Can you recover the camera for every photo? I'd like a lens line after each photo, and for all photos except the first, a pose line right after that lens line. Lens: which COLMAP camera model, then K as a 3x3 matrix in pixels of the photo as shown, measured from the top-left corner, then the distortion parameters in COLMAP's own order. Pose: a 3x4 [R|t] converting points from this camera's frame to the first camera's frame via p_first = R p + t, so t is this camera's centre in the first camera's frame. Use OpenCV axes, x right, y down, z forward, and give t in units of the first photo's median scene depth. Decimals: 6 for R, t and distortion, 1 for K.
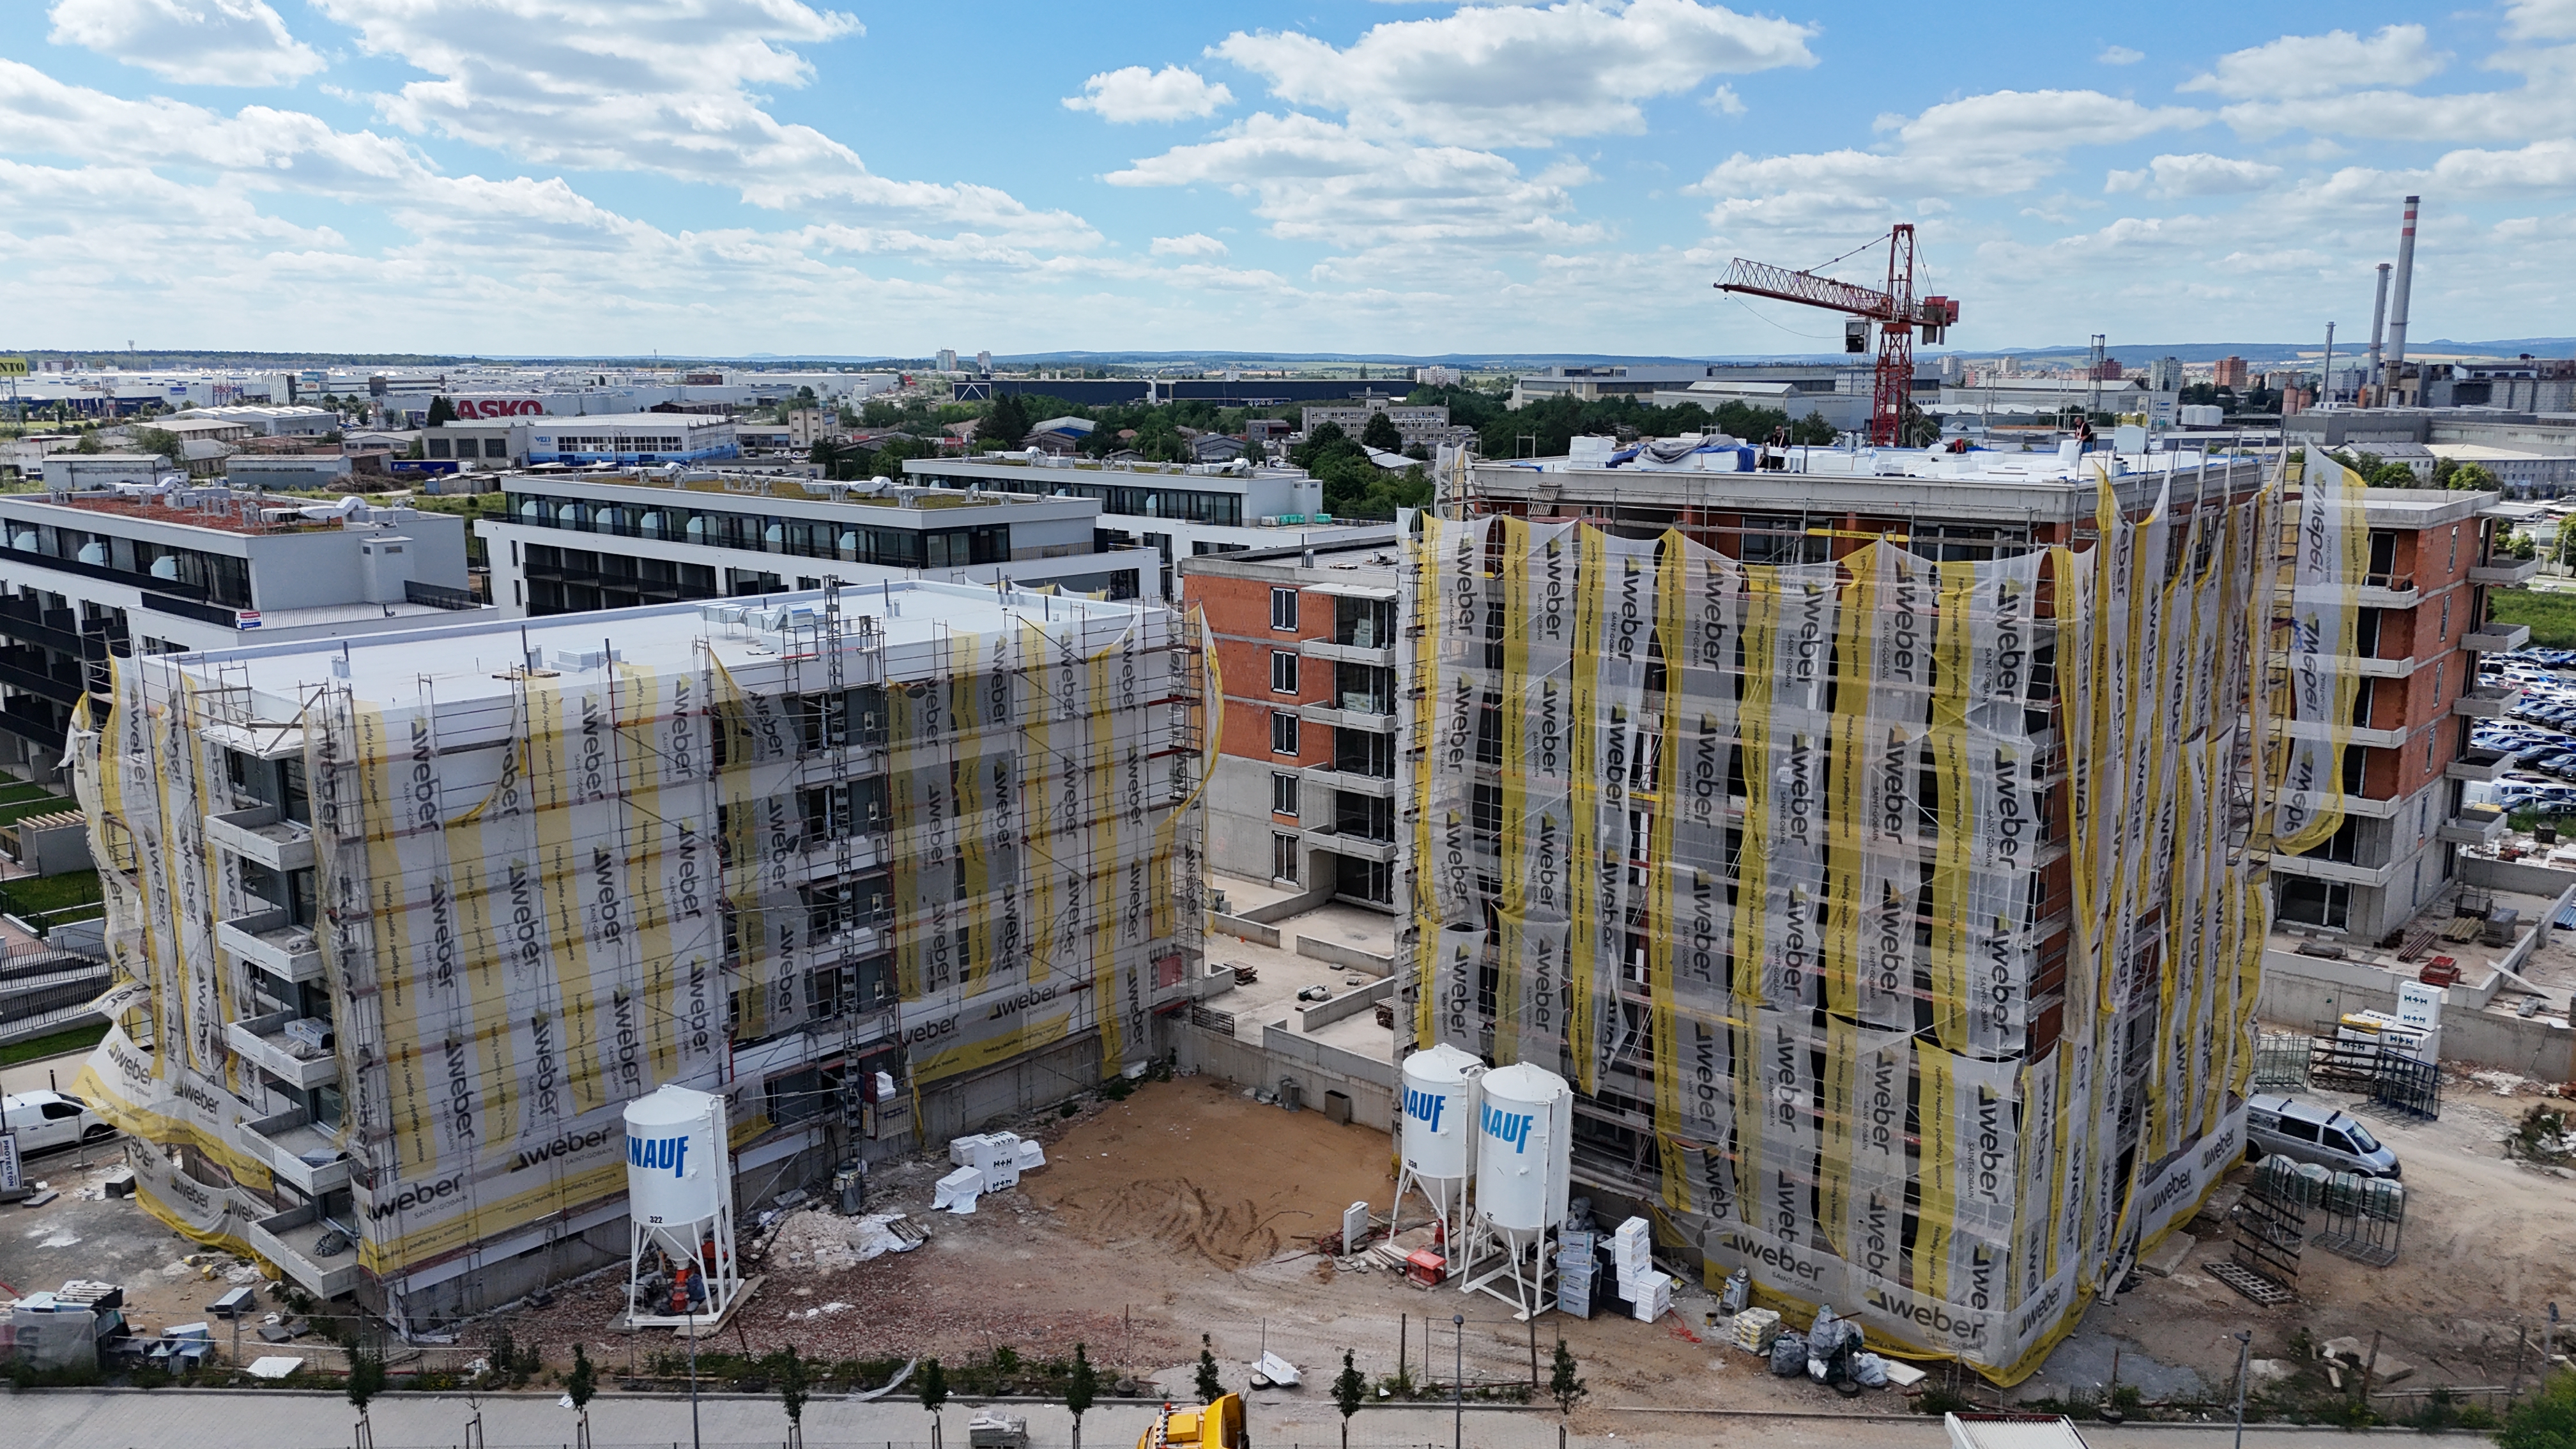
lens RADIAL K [[1856.5, 0, 1326.8], [0, 1856.5, 721.1], [0, 0, 1]] dist [0.098554, -0.102397]
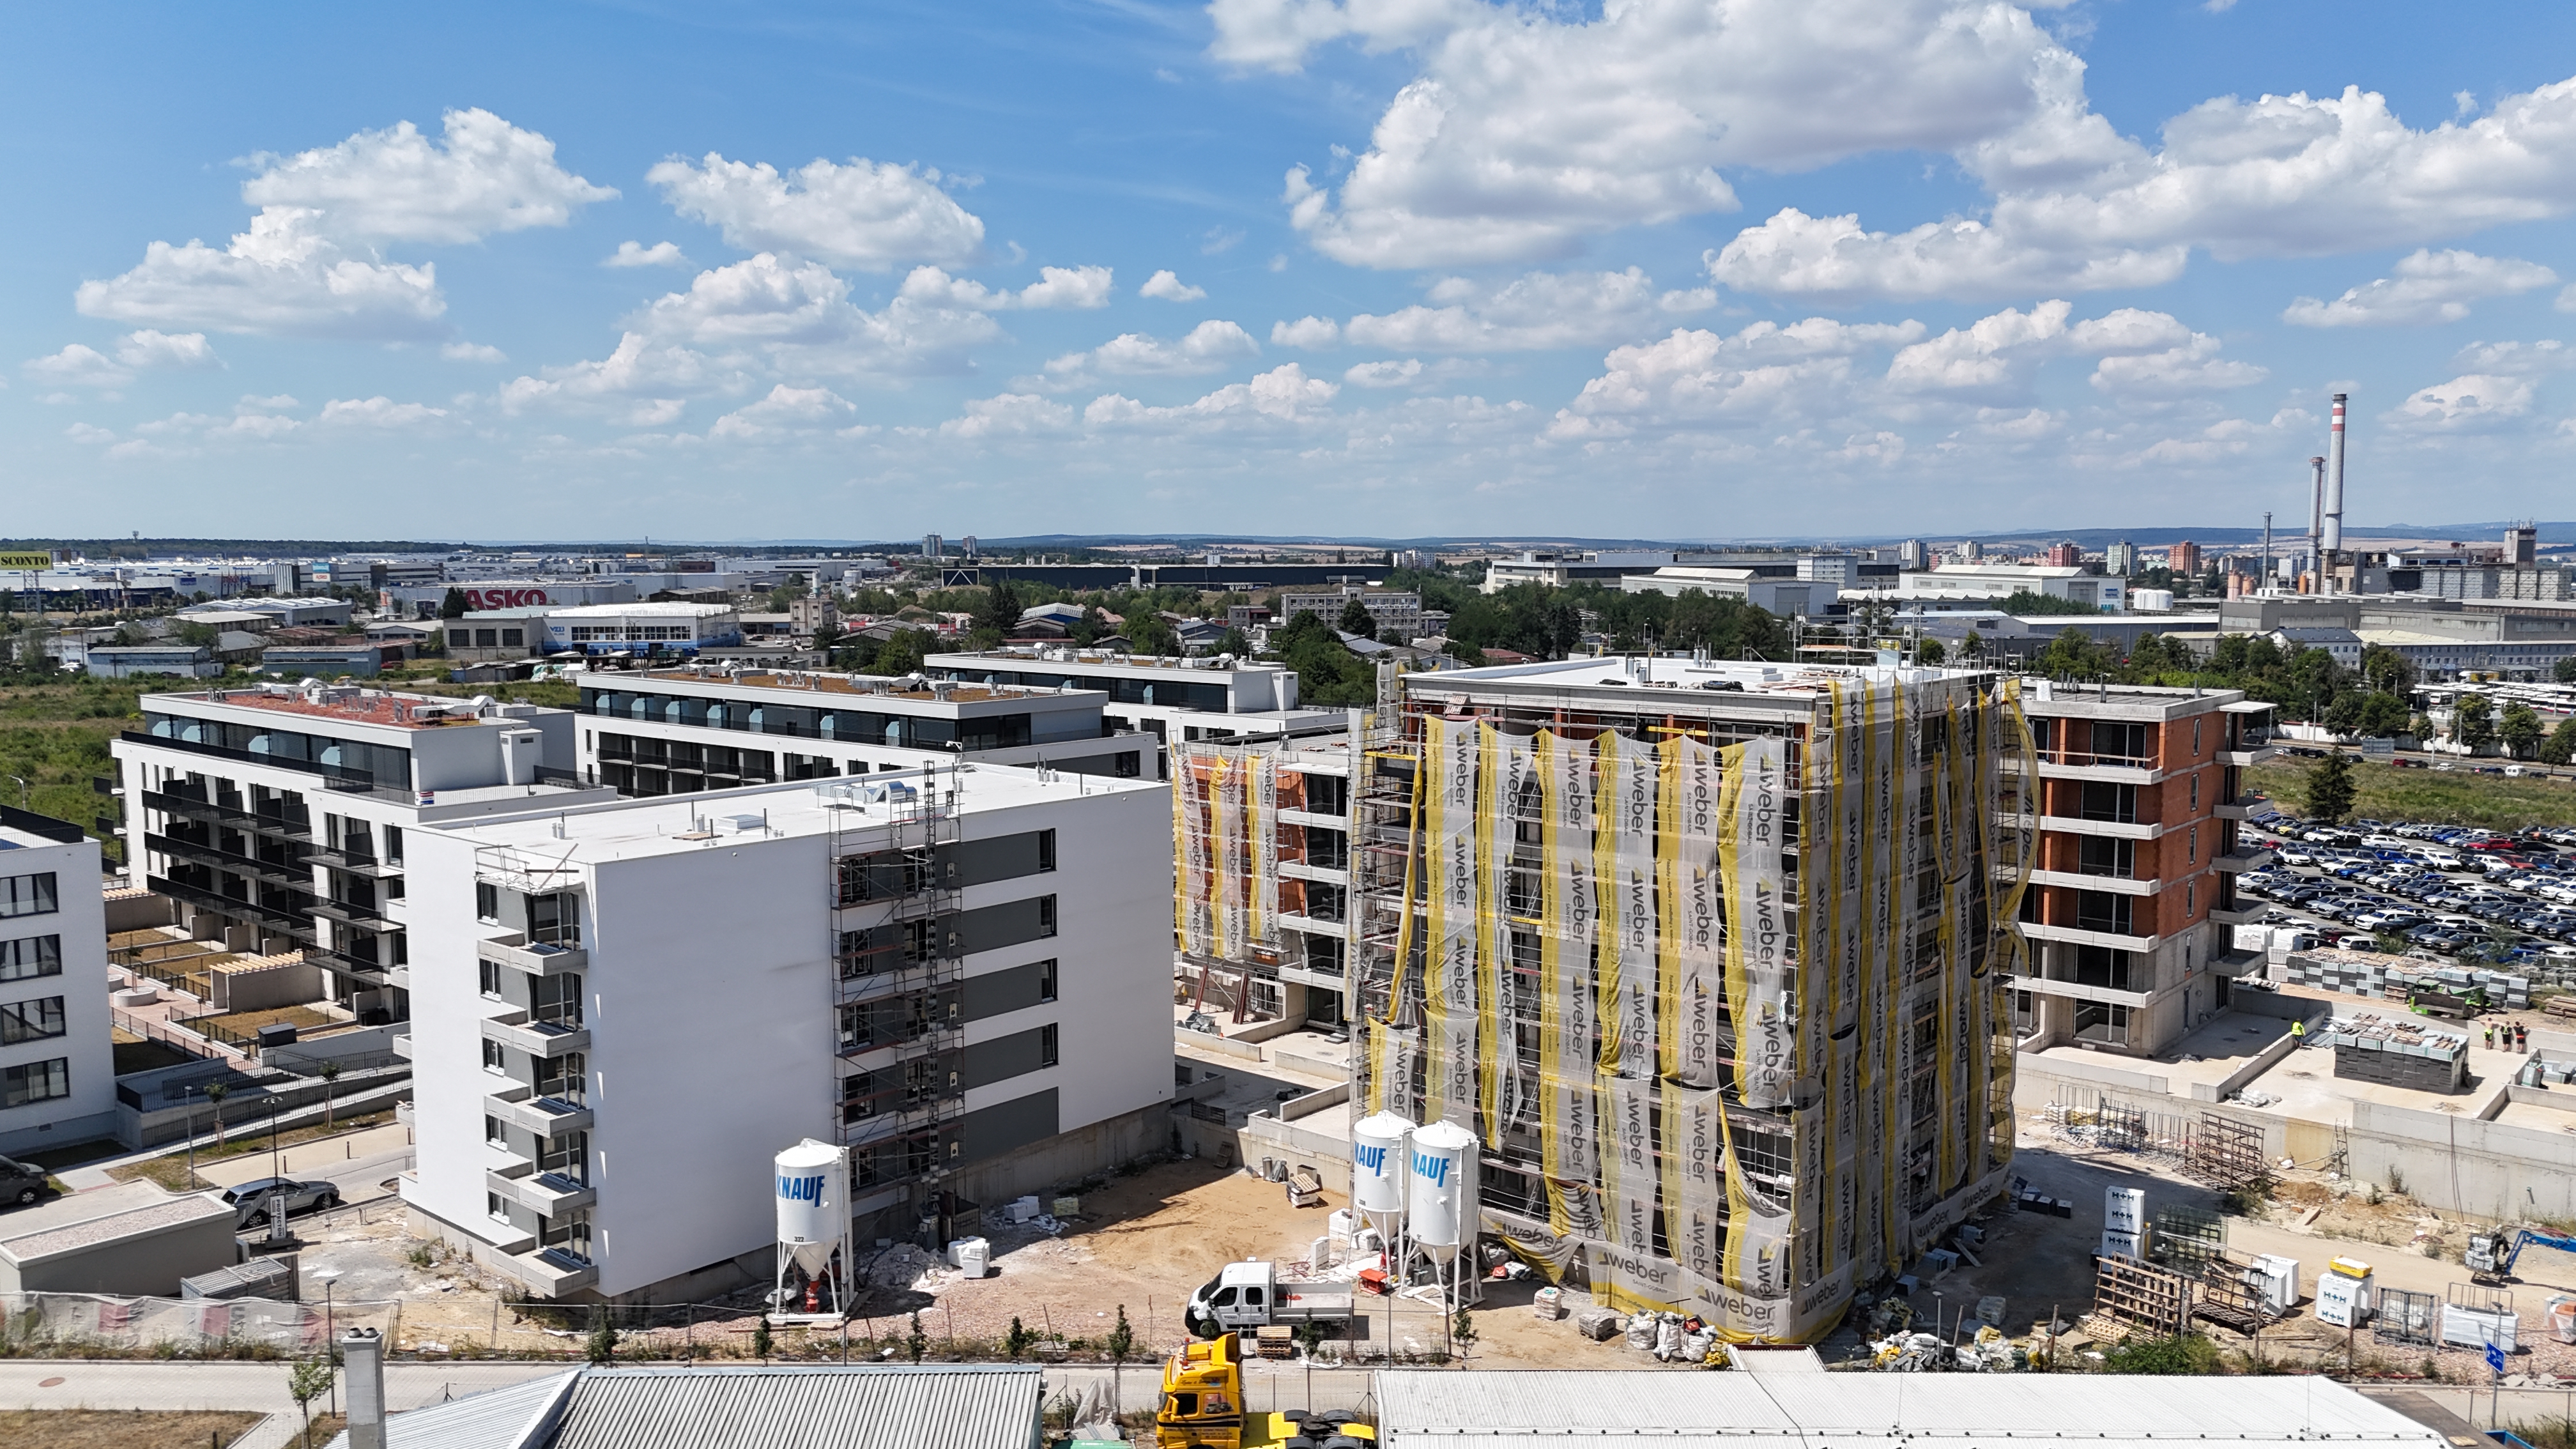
lens RADIAL K [[1856.5, 0, 1326.8], [0, 1856.5, 721.1], [0, 0, 1]] dist [0.098554, -0.102397]
pose [[0.999940, -0.002497, 0.010696, 0.003179], [0.003507, 0.995429, -0.095441, 0.009551], [-0.010409, 0.095473, 0.995378, -0.143708]]
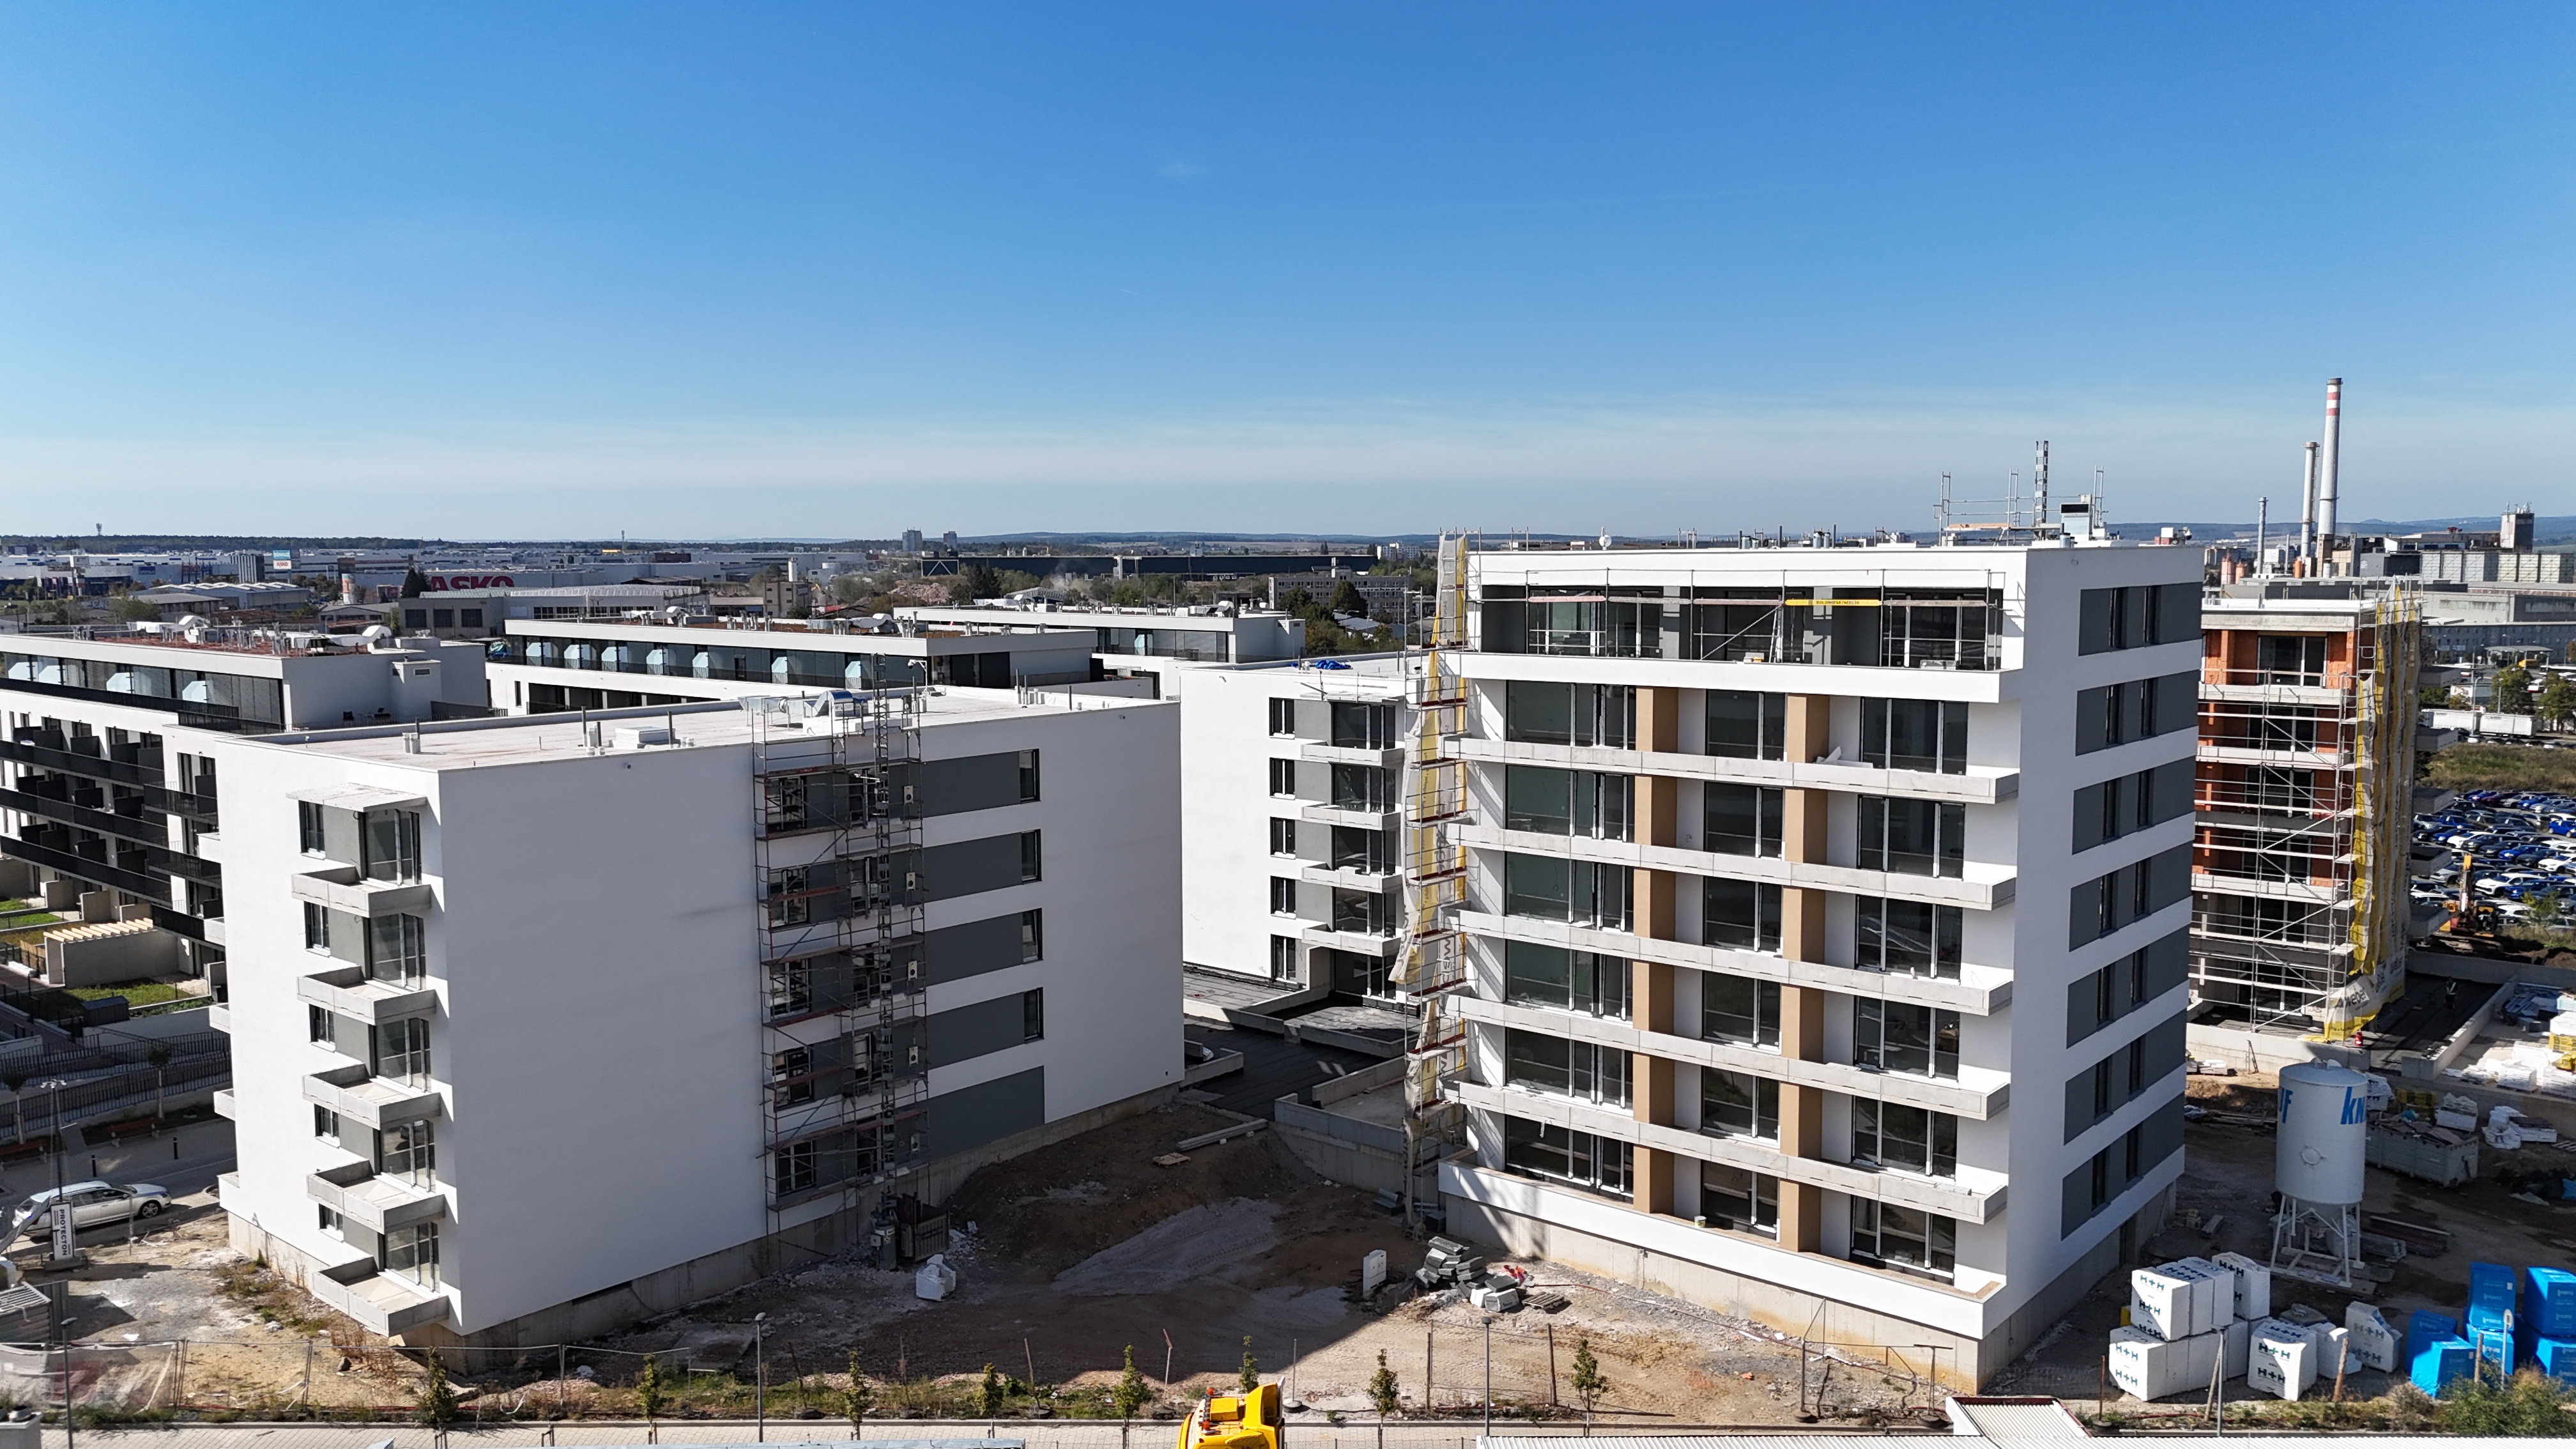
lens RADIAL K [[1856.5, 0, 1326.8], [0, 1856.5, 721.1], [0, 0, 1]] dist [0.098554, -0.102397]
pose [[0.999779, -0.005597, 0.020281, -0.012765], [0.007473, 0.995575, -0.093673, 0.025965], [-0.019667, 0.093804, 0.995396, -0.027610]]
